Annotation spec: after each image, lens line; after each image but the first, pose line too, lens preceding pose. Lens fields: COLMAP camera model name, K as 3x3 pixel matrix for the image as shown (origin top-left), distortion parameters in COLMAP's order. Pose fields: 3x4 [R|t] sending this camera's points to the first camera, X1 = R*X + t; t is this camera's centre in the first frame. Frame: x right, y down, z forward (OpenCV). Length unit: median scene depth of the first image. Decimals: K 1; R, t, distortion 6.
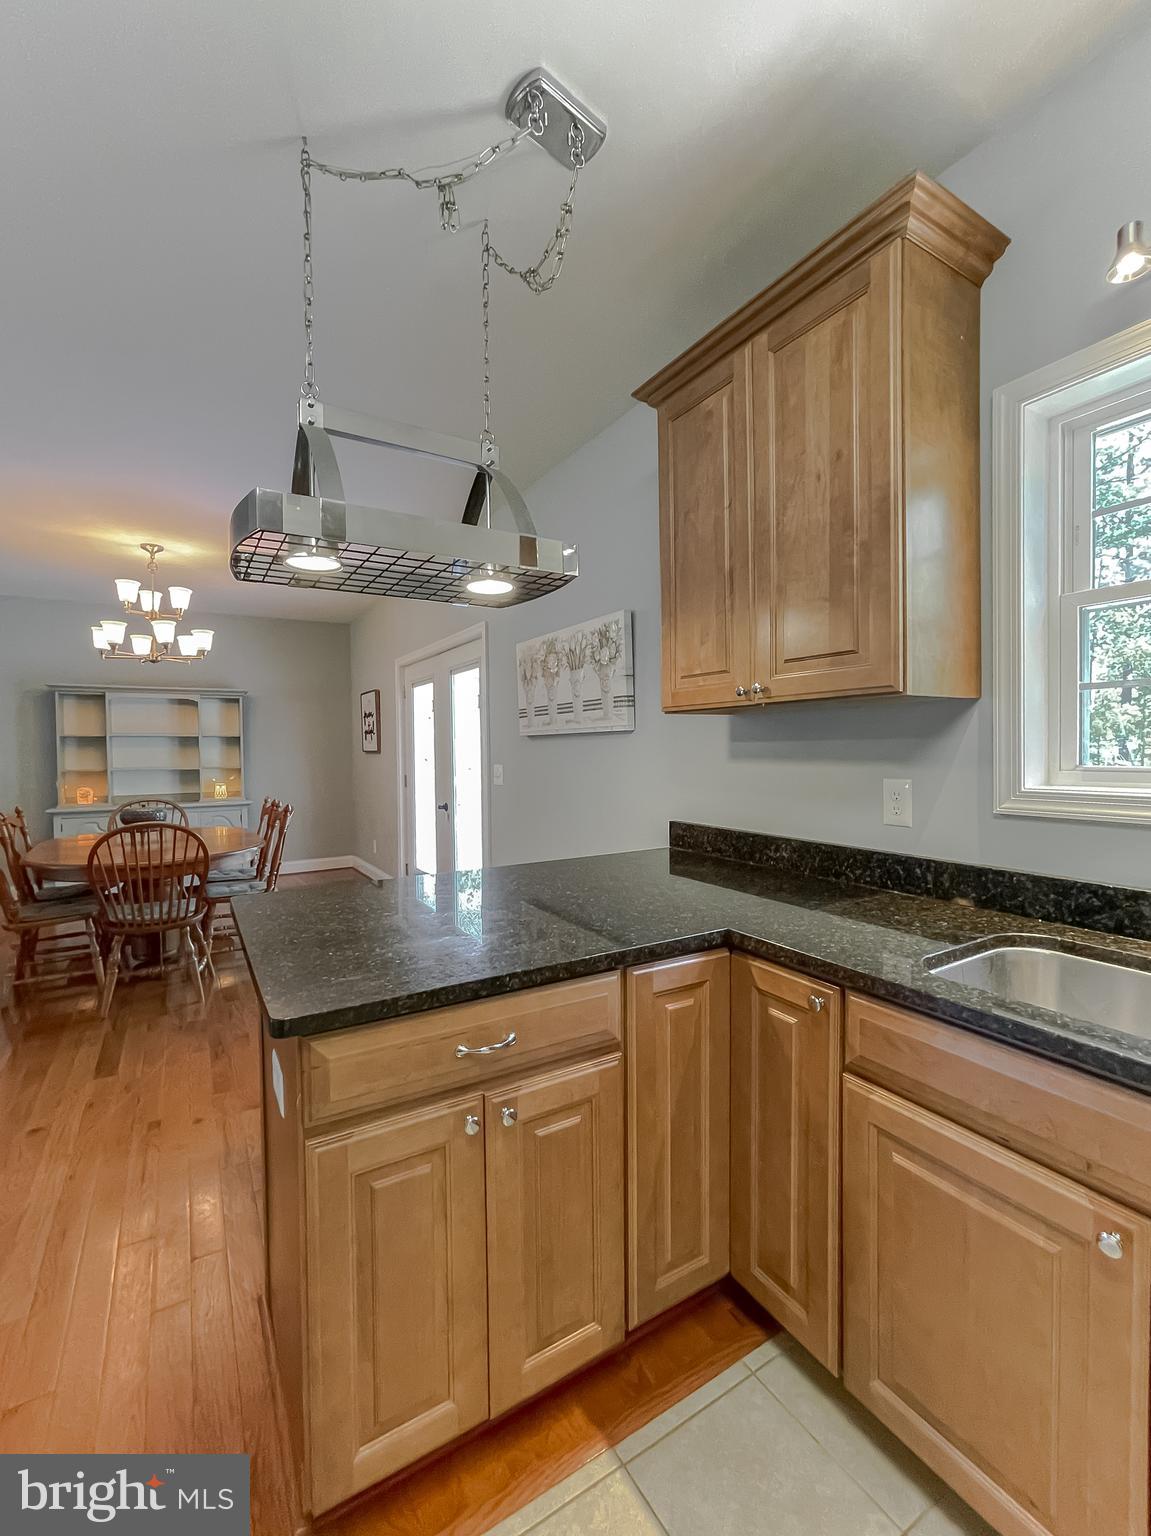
lens RADIAL K [[642.8, 0, 575.5], [0, 642.8, 768.0], [0, 0, 1]] dist [-0.000688, -0.000194]
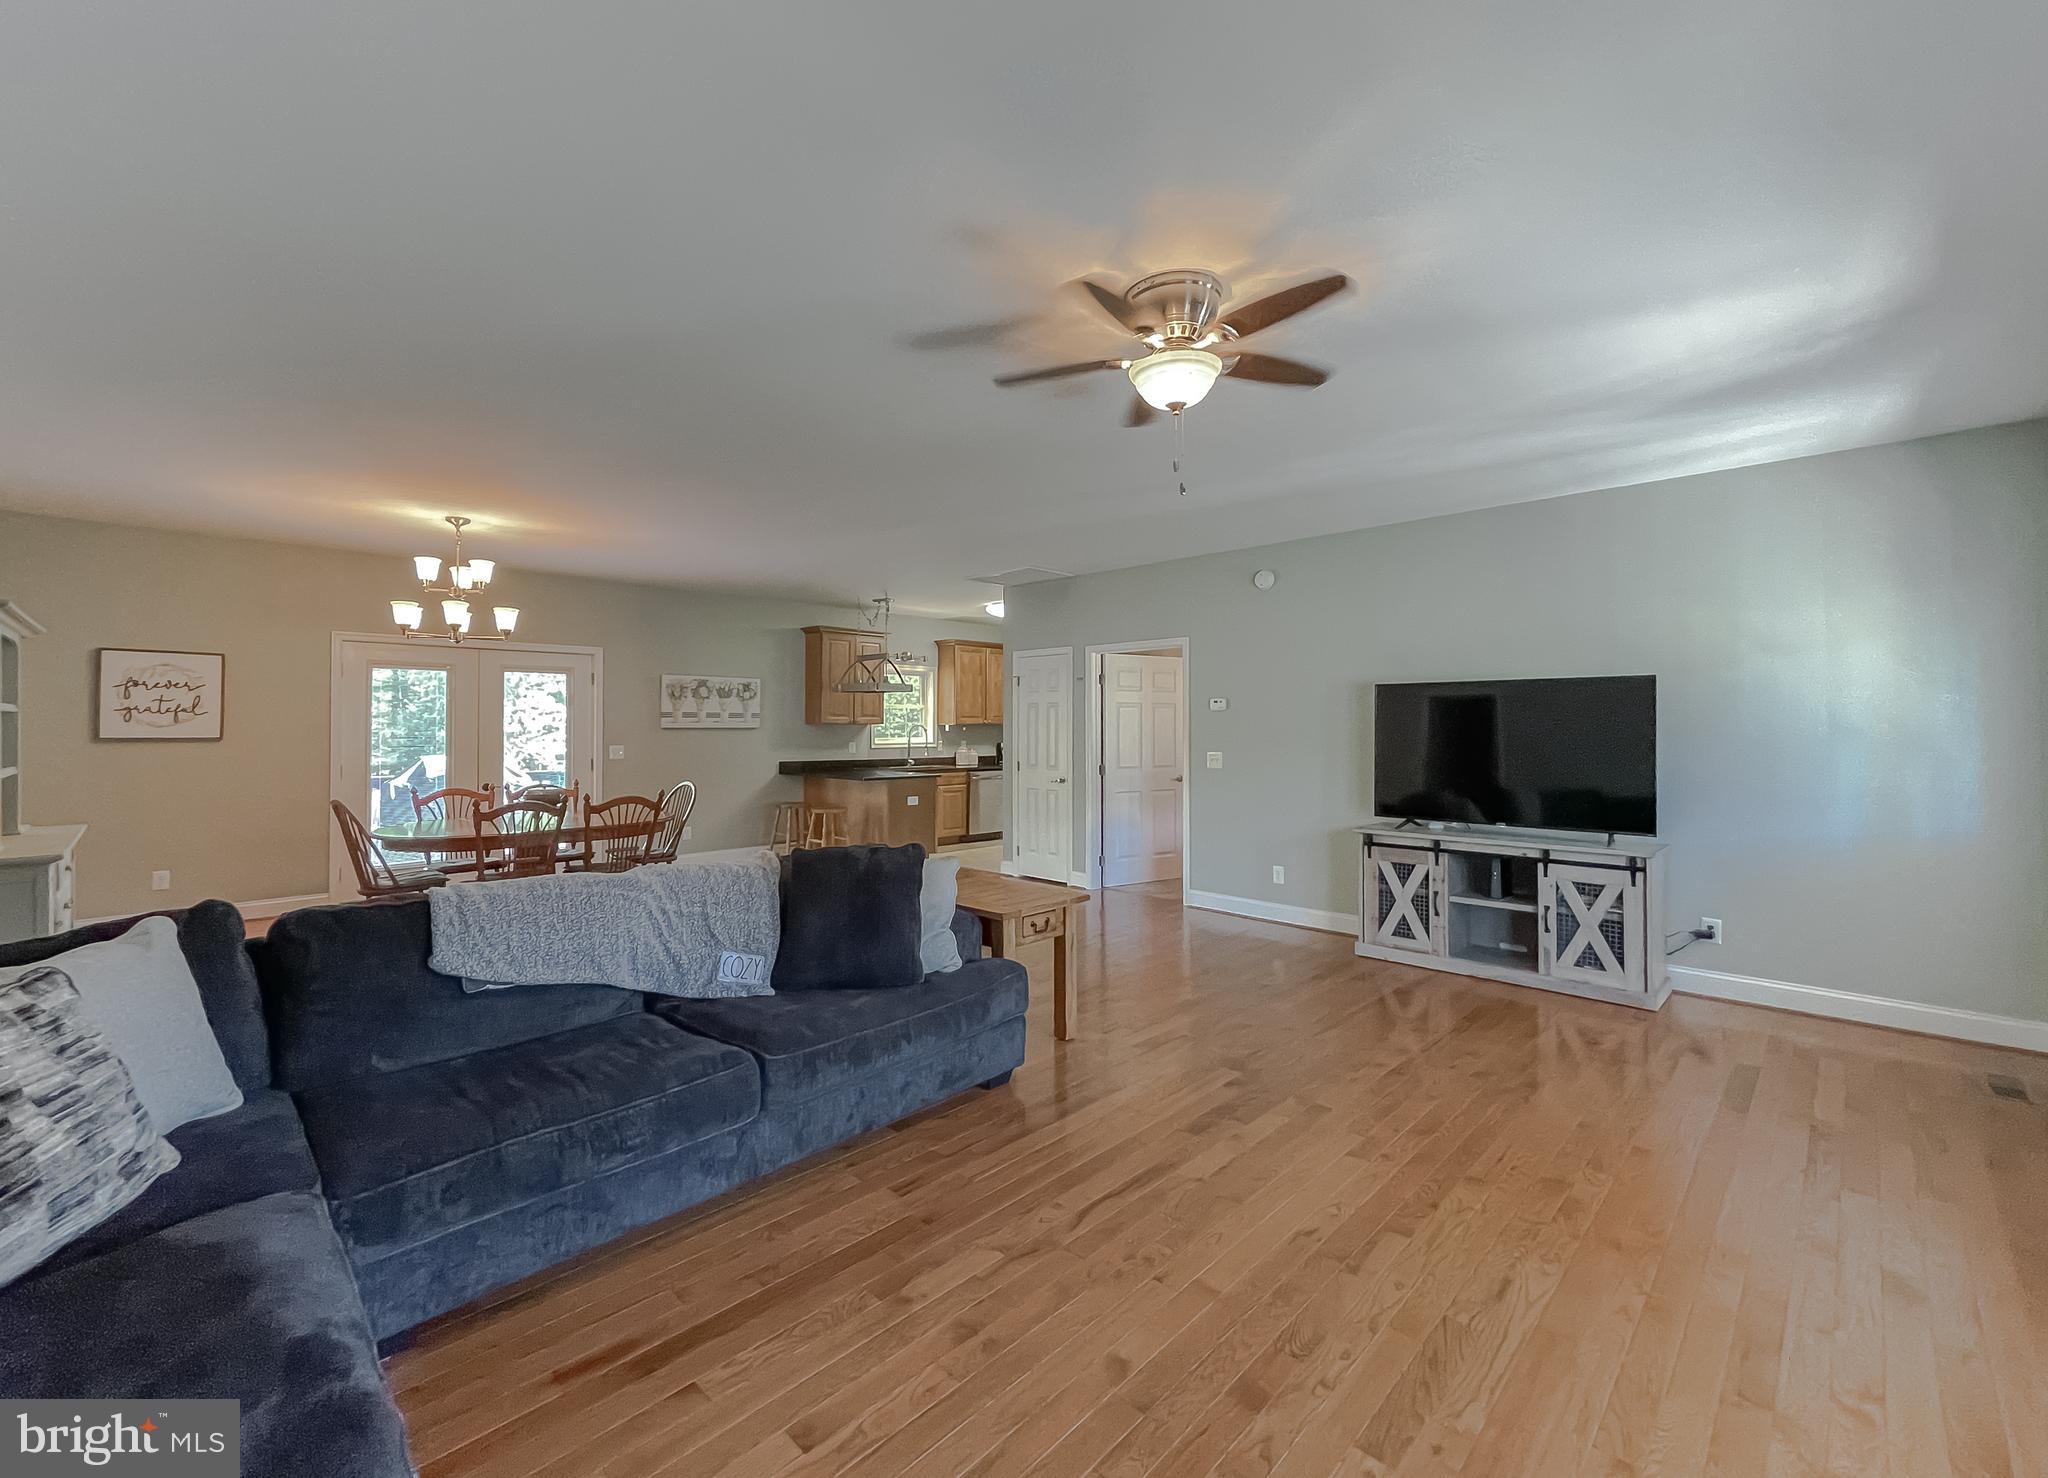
lens RADIAL K [[858.6, 0, 1012.3], [0, 858.6, 715.0], [0, 0, 1]] dist [-0.008773, 0.000058]
pose [[-0.245896, 0.017018, 0.969147, -5.984599], [0.025555, 0.999612, -0.011069, -0.080955], [-0.968959, 0.022045, -0.246236, 1.556227]]
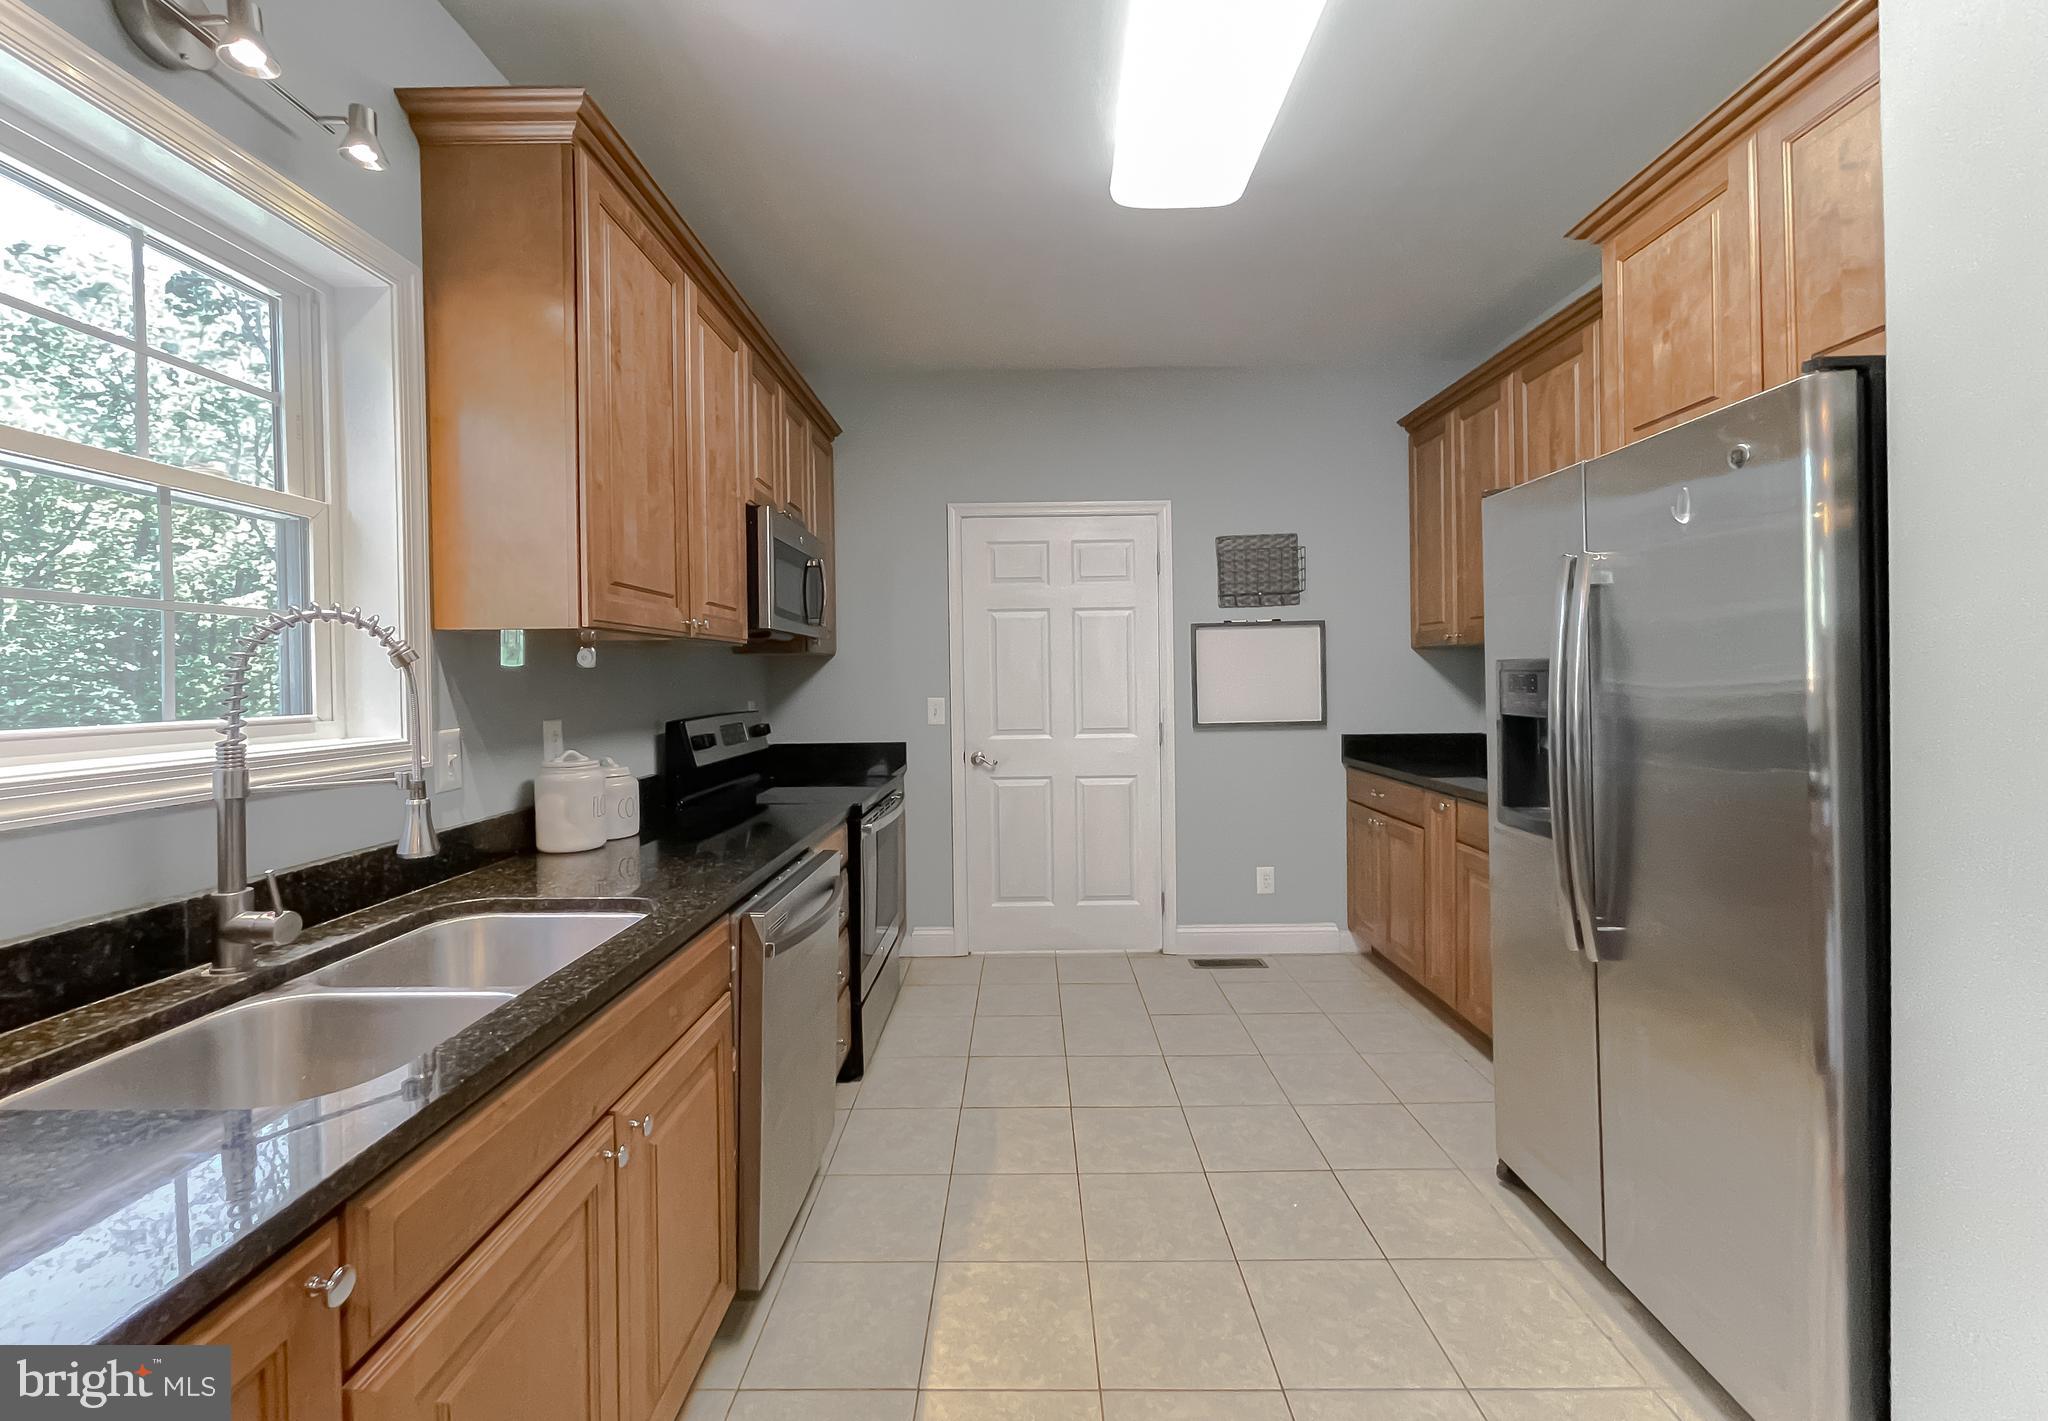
lens RADIAL K [[817.7, 0, 1024.0], [0, 817.7, 710.5], [0, 0, 1]] dist [-0.000011, -0.000003]
pose [[-0.849158, 0.003989, 0.528124, -0.235113], [0.037571, 0.997894, 0.052872, -0.017997], [-0.526801, 0.064738, -0.847520, 0.942772]]
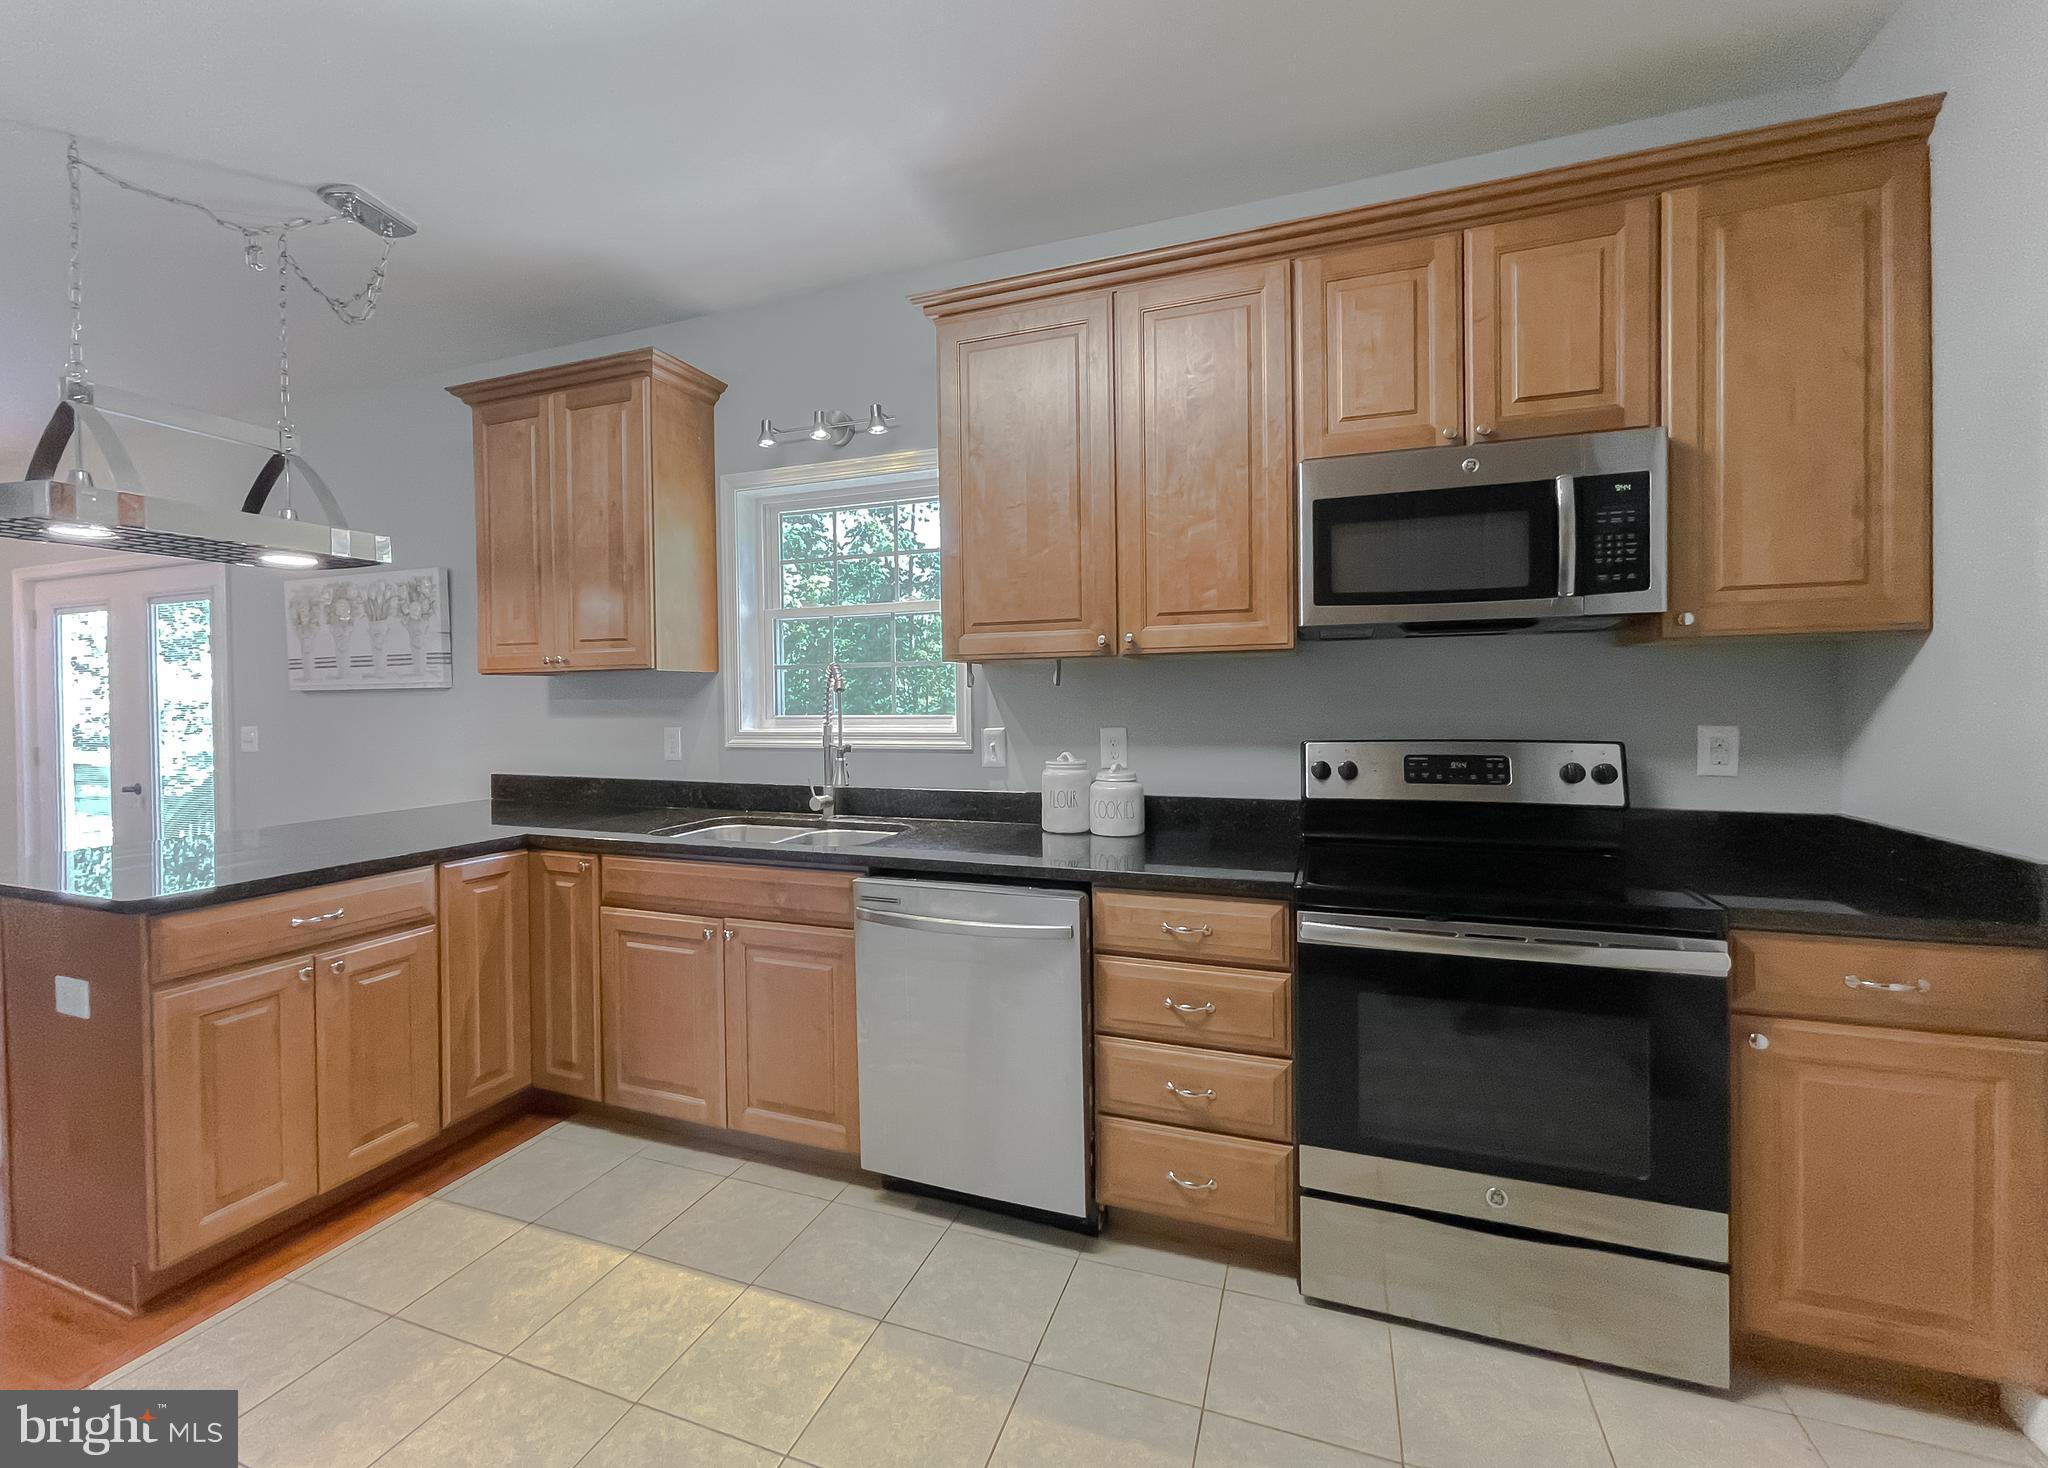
lens RADIAL K [[840.6, 0, 1012.3], [0, 840.6, 709.2], [0, 0, 1]] dist [-0.013134, 0.009541]
pose [[0.784597, -0.004197, 0.619992, -0.059227], [0.020229, 0.999618, -0.018832, 0.031089], [-0.619676, 0.027317, 0.784382, -1.018767]]
